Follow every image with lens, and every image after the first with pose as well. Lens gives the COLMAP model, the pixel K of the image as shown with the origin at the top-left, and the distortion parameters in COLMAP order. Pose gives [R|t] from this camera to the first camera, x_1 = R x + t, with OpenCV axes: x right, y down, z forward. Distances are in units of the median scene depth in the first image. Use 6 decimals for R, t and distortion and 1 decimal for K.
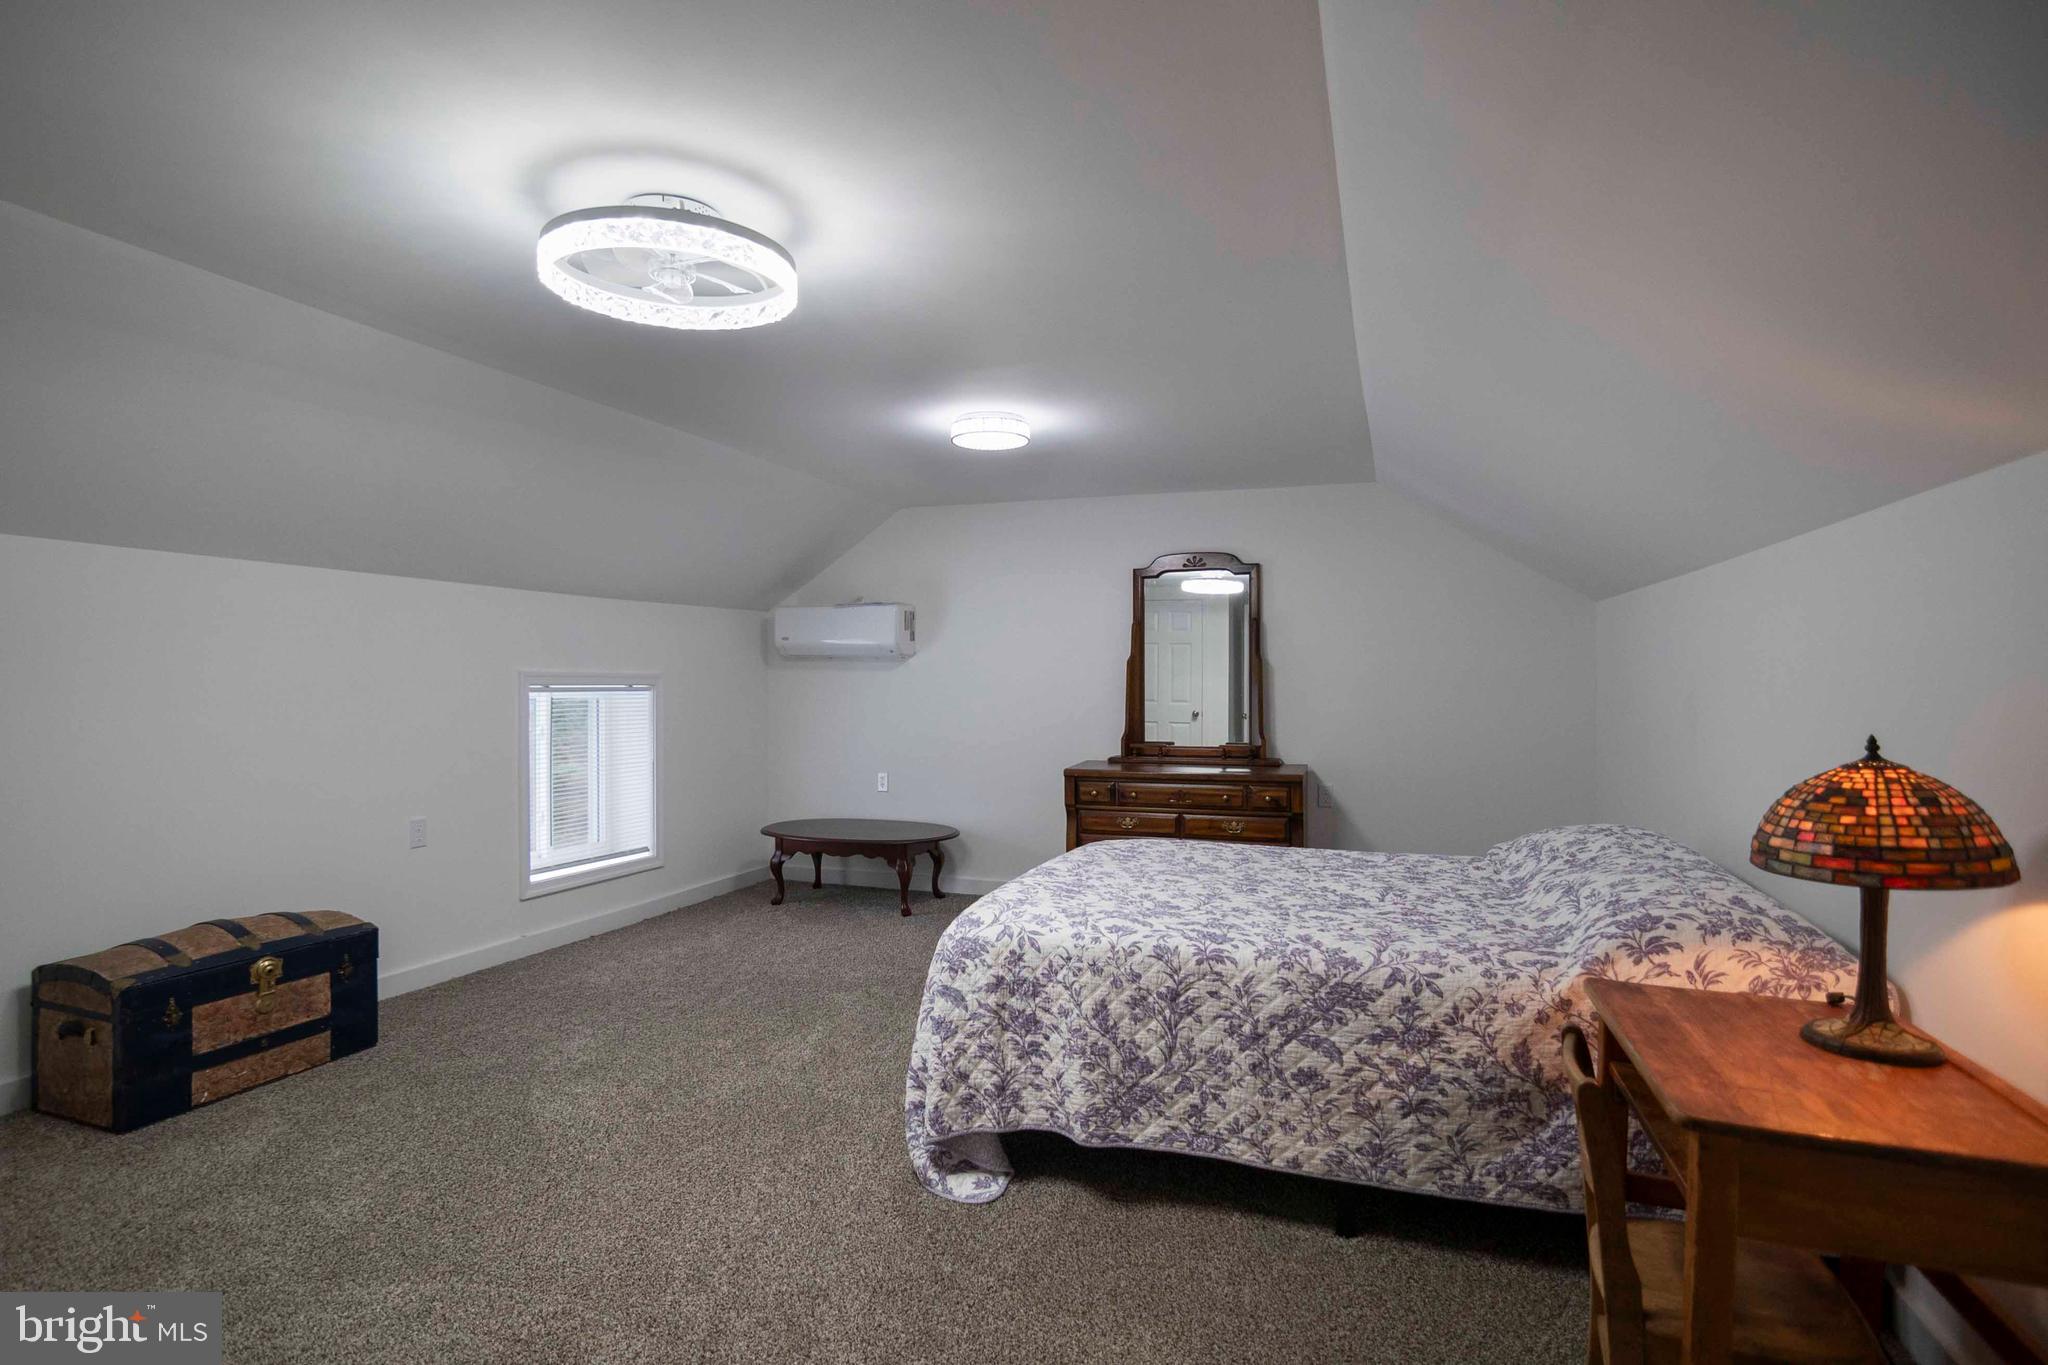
lens RADIAL K [[1013.9, 0, 1011.7], [0, 1013.9, 690.8], [0, 0, 1]] dist [-0.031780, 0.009428]
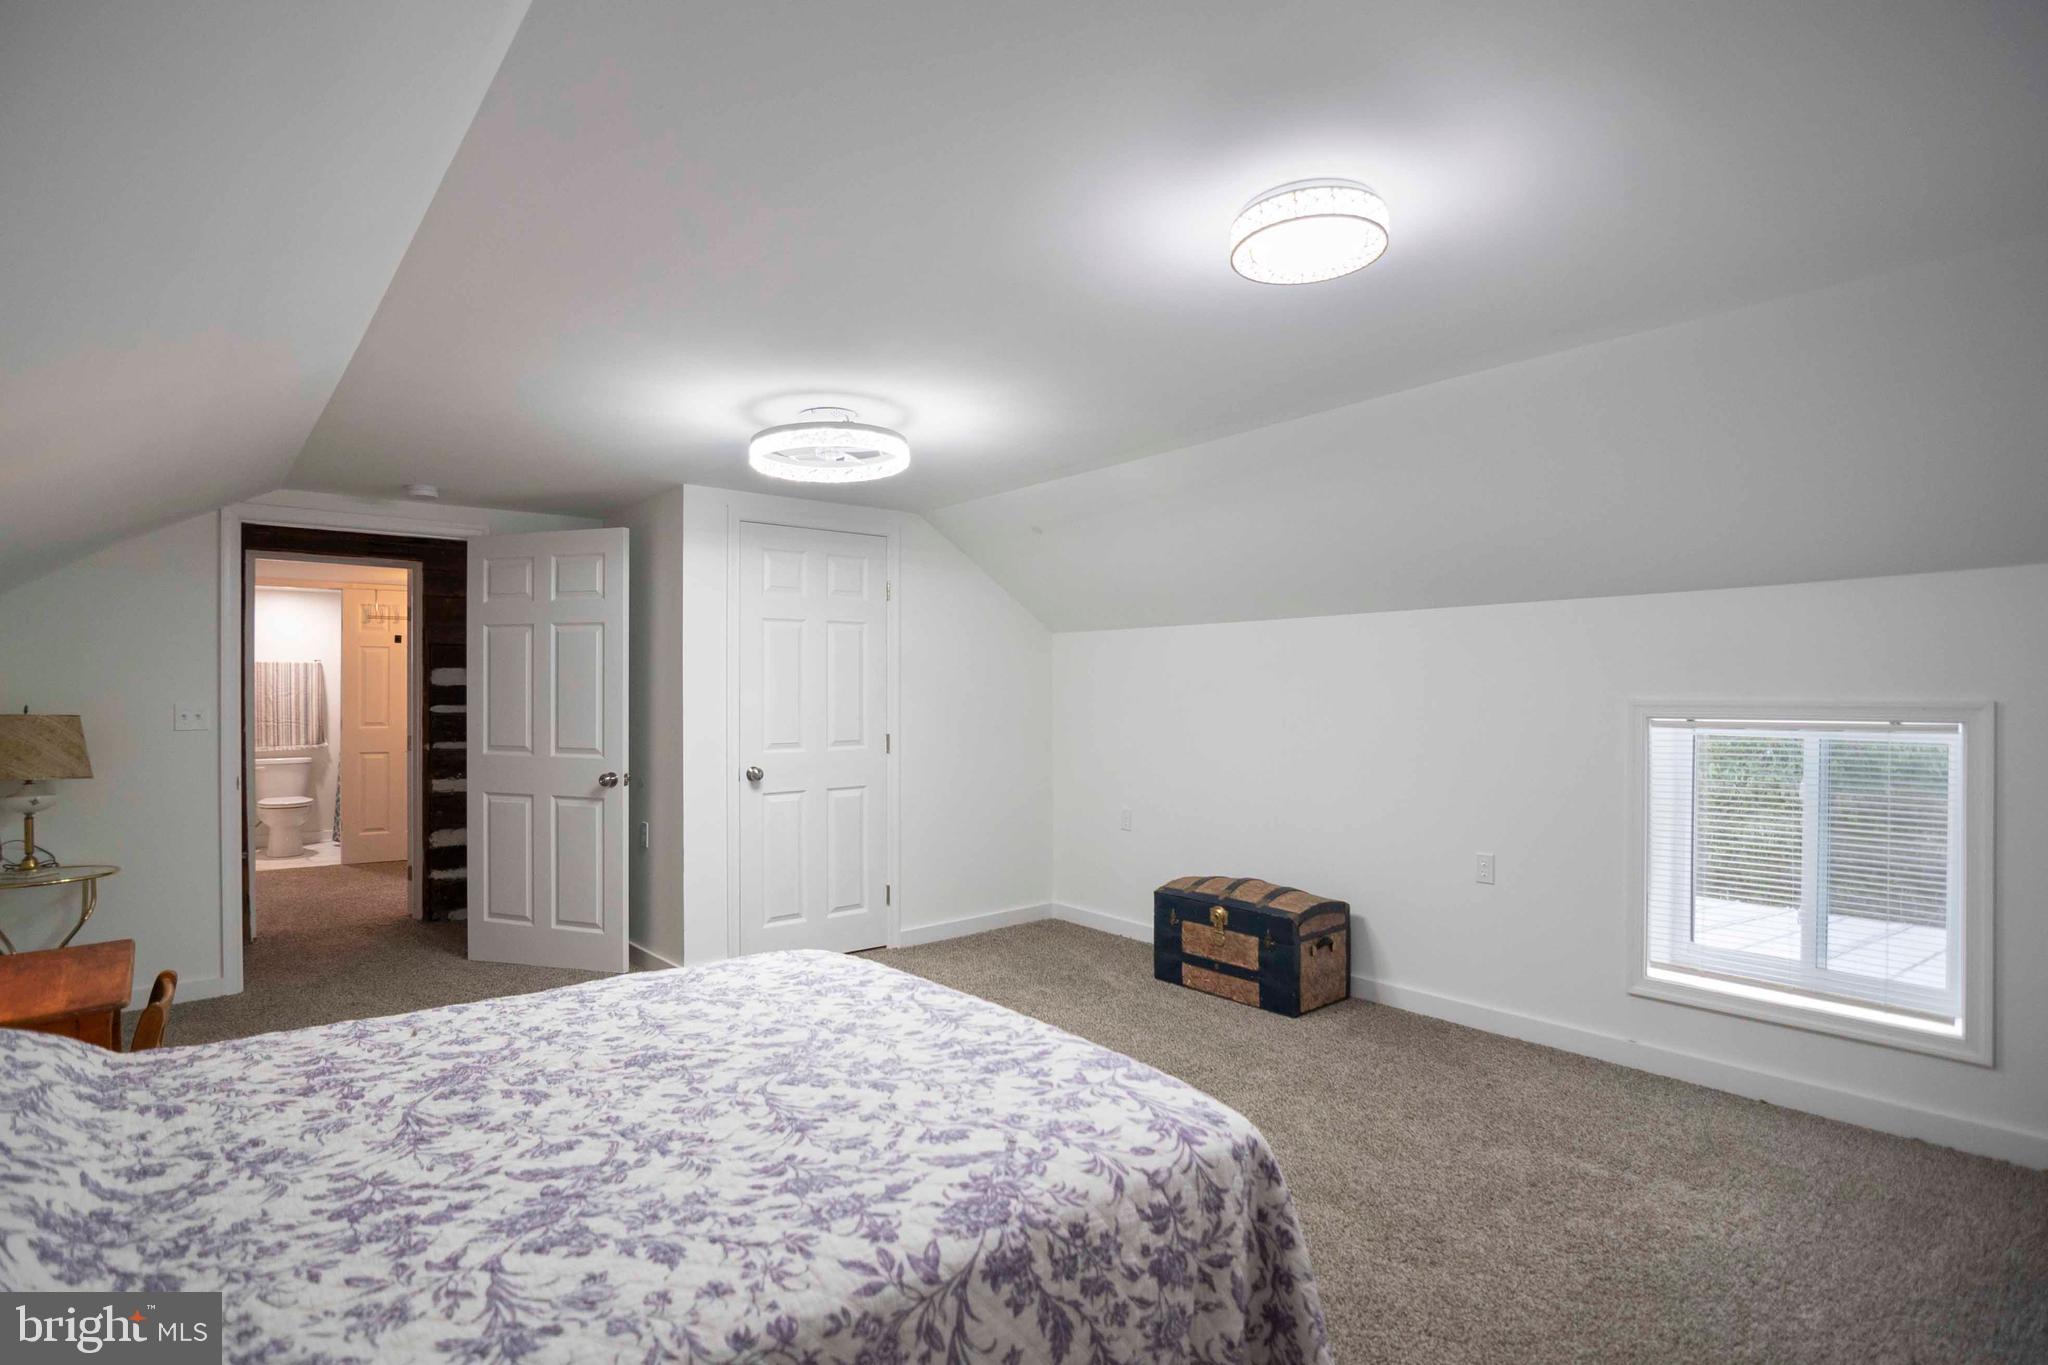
lens RADIAL K [[1013.9, 0, 1011.7], [0, 1013.9, 690.8], [0, 0, 1]] dist [-0.031780, 0.009428]
pose [[-0.498068, -0.011009, -0.867068, 0.616555], [-0.007287, 0.999937, -0.008510, -0.024504], [0.867108, 0.002080, -0.498117, 1.382671]]
